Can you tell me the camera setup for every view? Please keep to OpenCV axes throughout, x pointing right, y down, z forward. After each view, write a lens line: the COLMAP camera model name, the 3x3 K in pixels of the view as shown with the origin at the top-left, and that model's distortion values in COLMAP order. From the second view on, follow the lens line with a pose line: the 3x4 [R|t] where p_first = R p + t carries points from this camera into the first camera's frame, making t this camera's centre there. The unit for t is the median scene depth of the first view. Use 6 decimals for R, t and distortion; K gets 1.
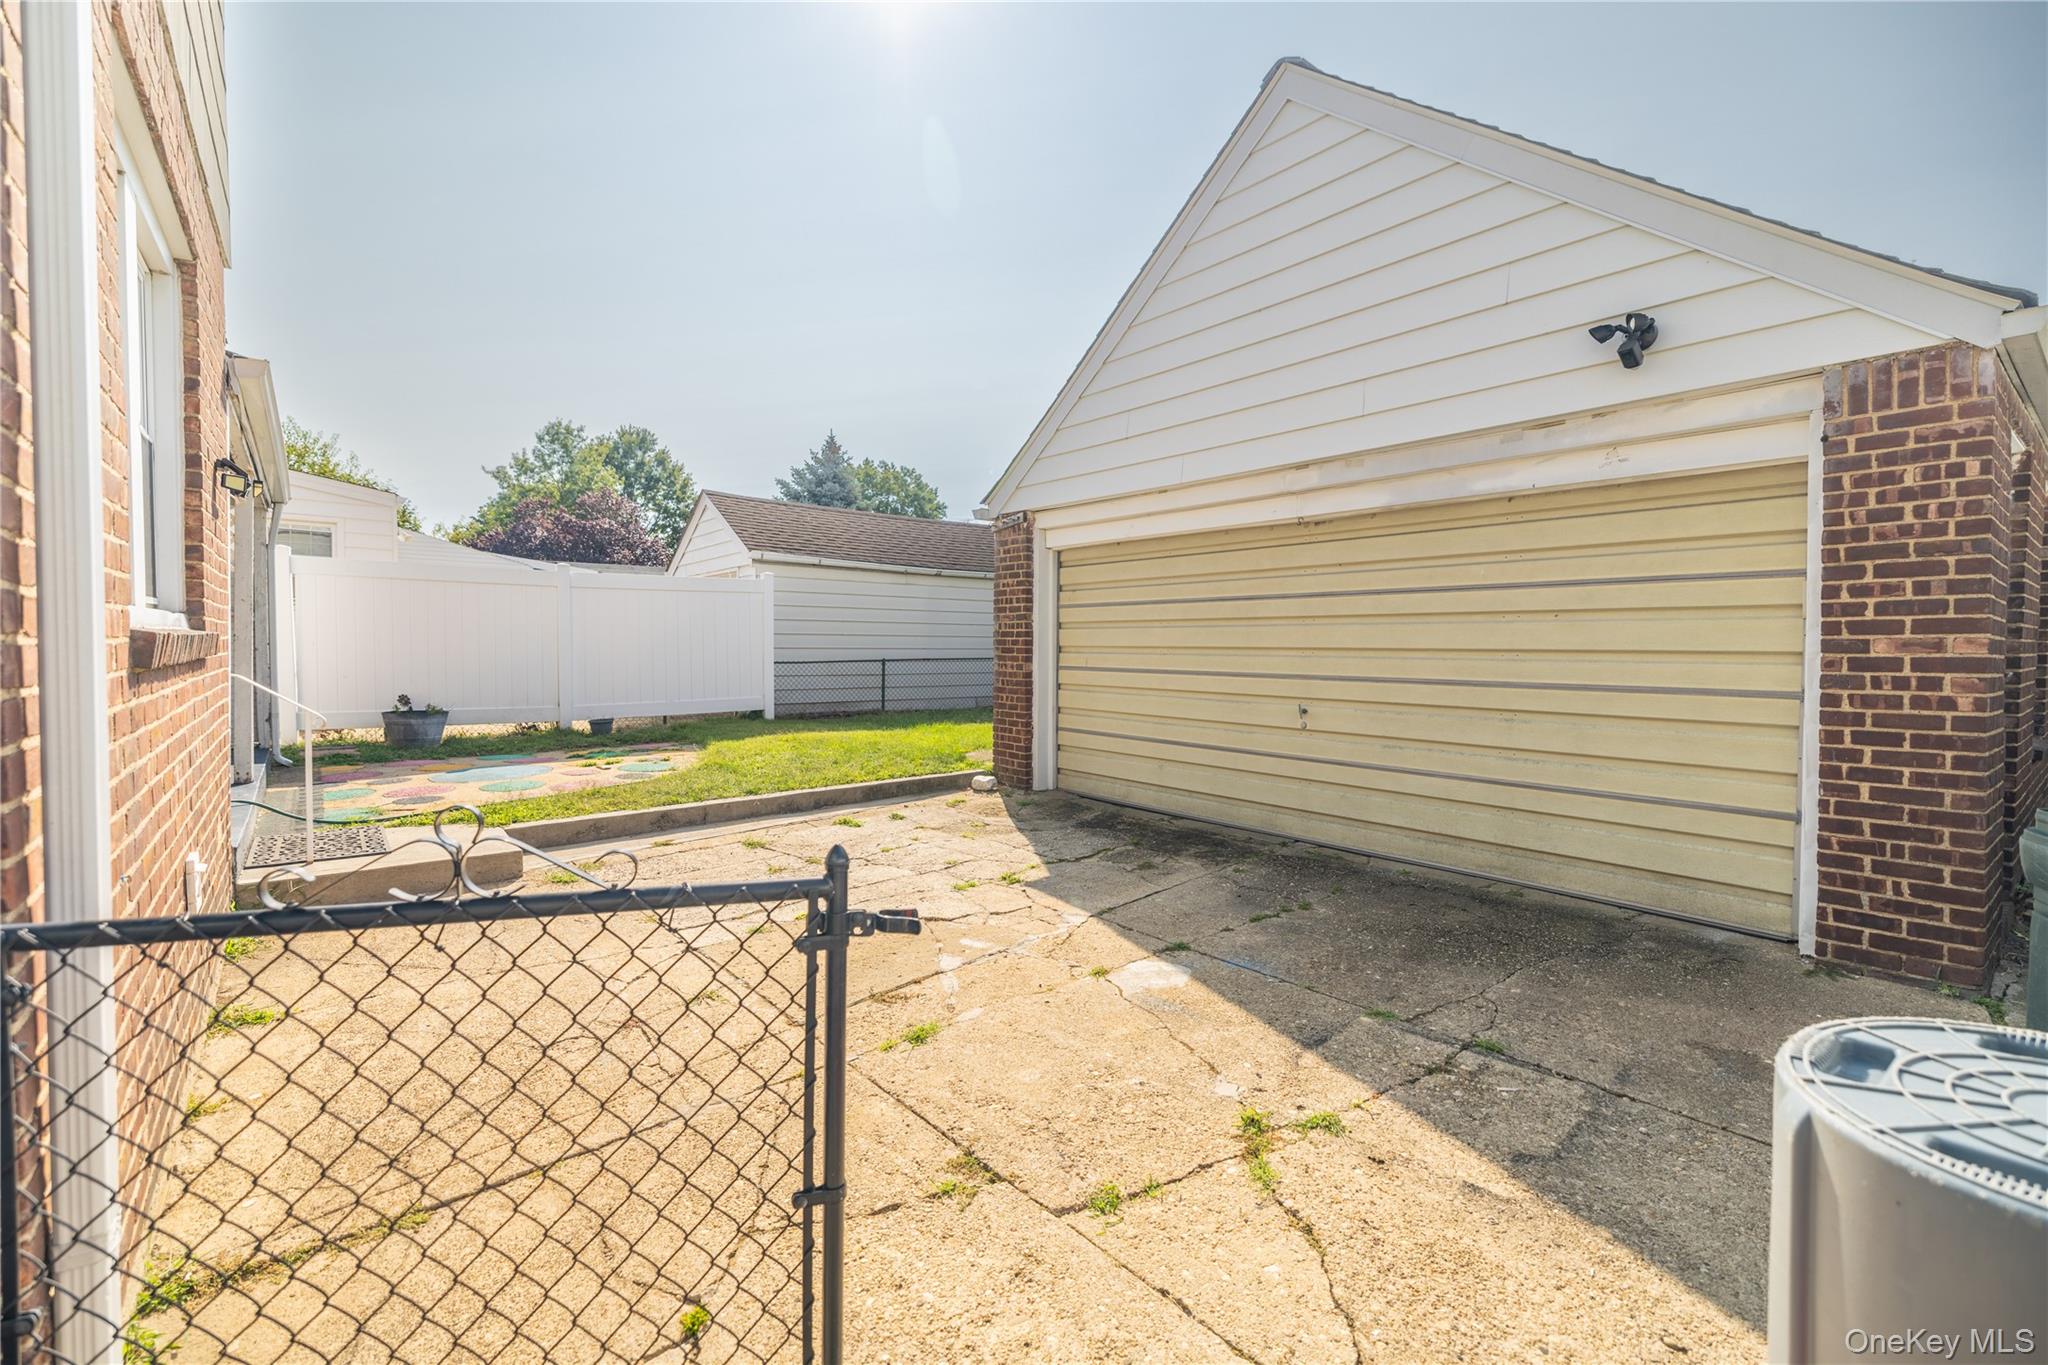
lens RADIAL K [[862.2, 0, 1024.1], [0, 862.2, 674.6], [0, 0, 1]] dist [0.004453, -0.000972]
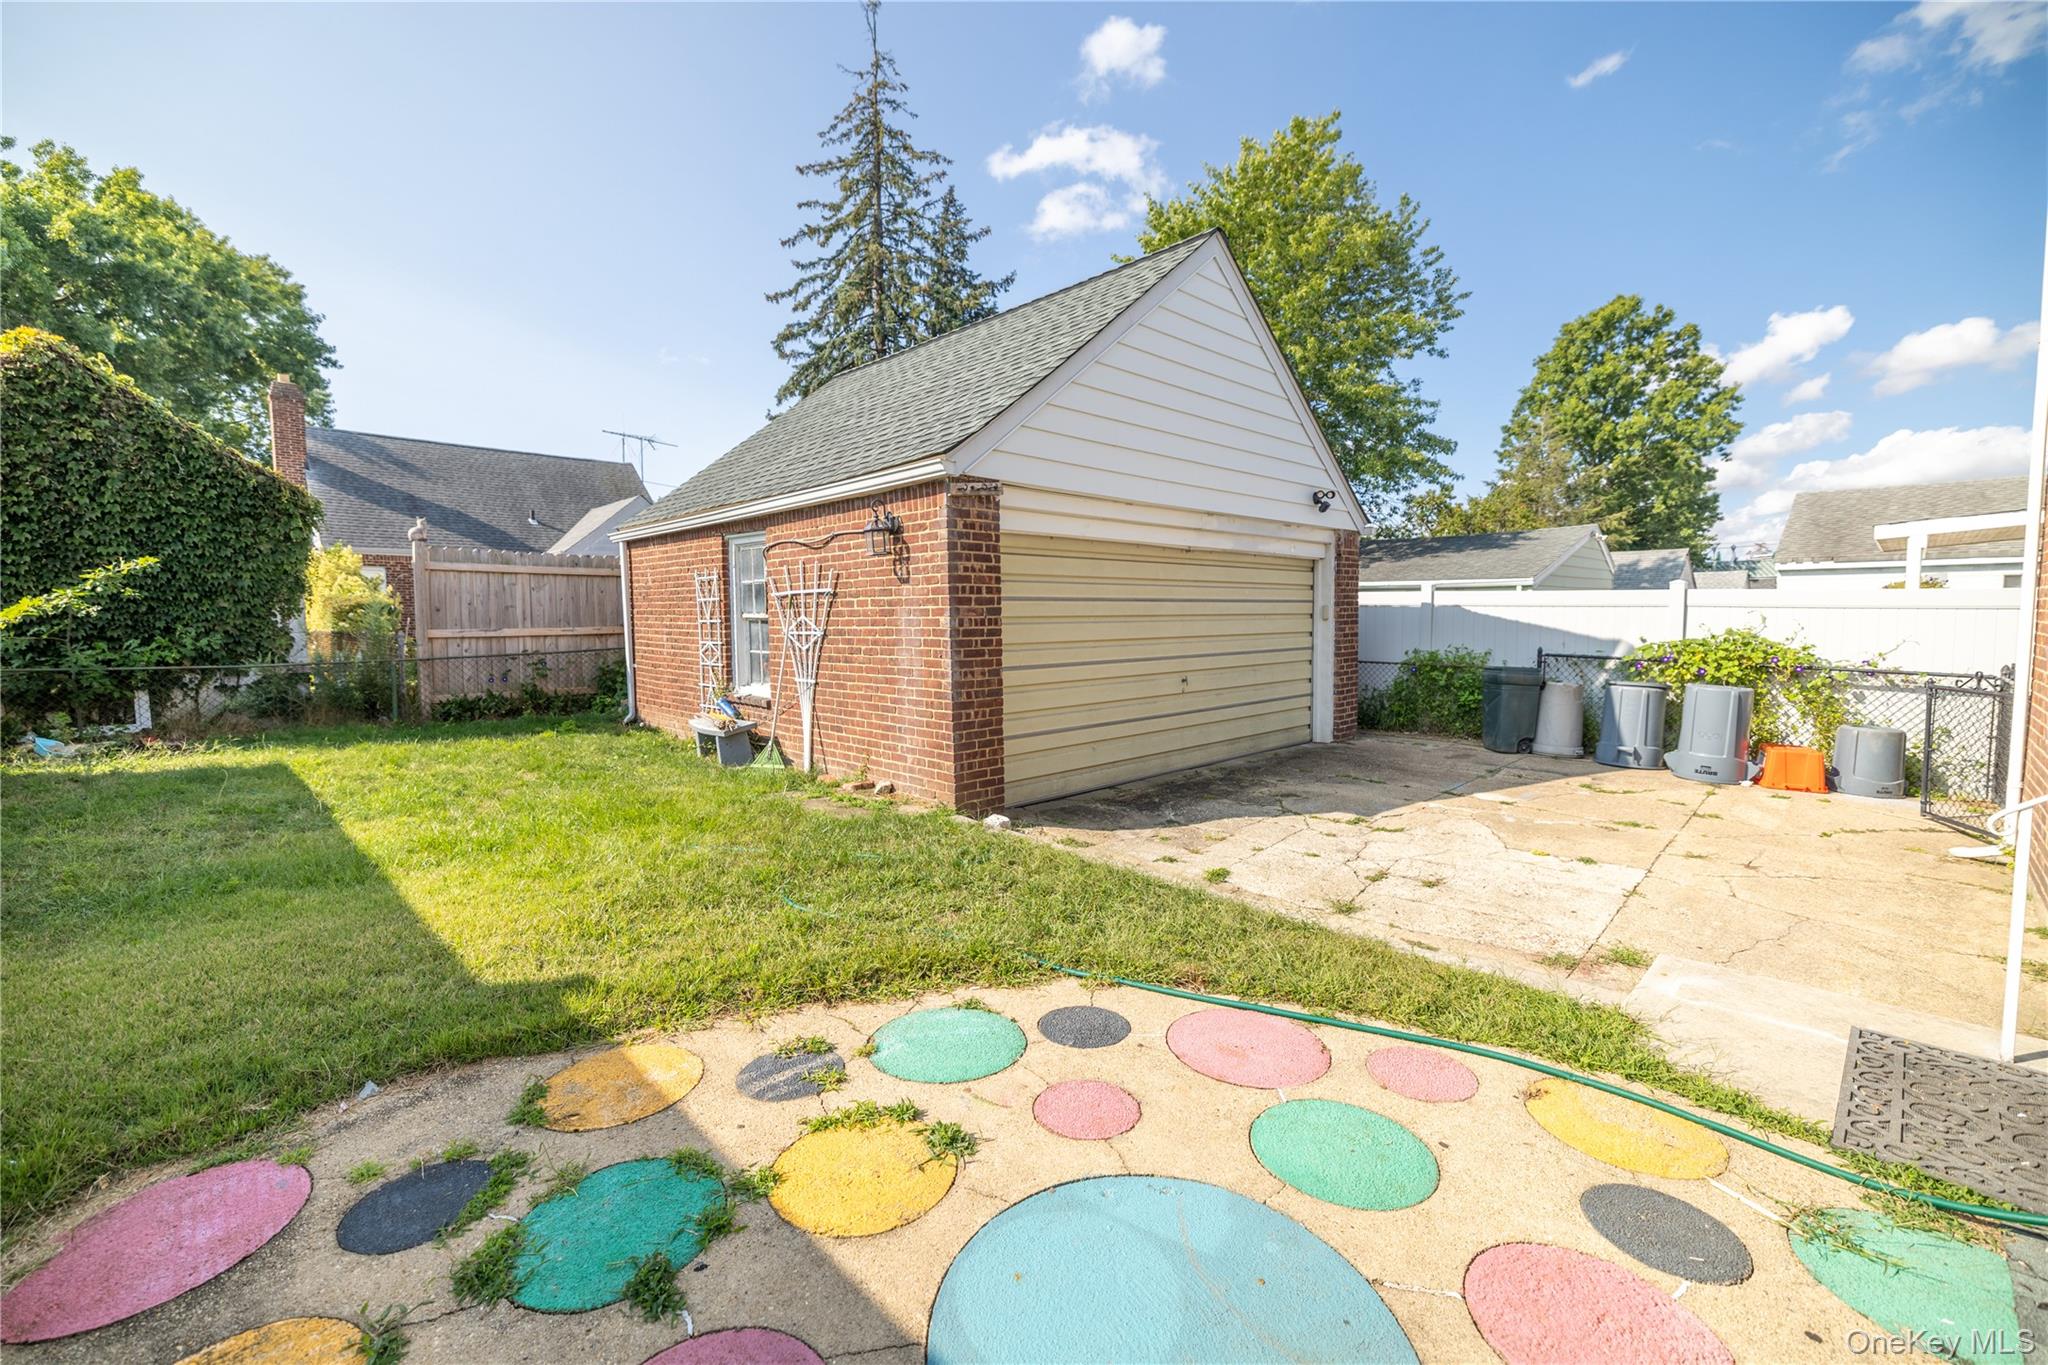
lens RADIAL K [[862.2, 0, 1024.1], [0, 862.2, 677.7], [0, 0, 1]] dist [0.004453, -0.000972]
pose [[-0.088877, -0.081955, 0.992665, -0.912196], [0.040448, 0.995490, 0.085810, -0.081409], [-0.995221, 0.047778, -0.085161, 1.164642]]
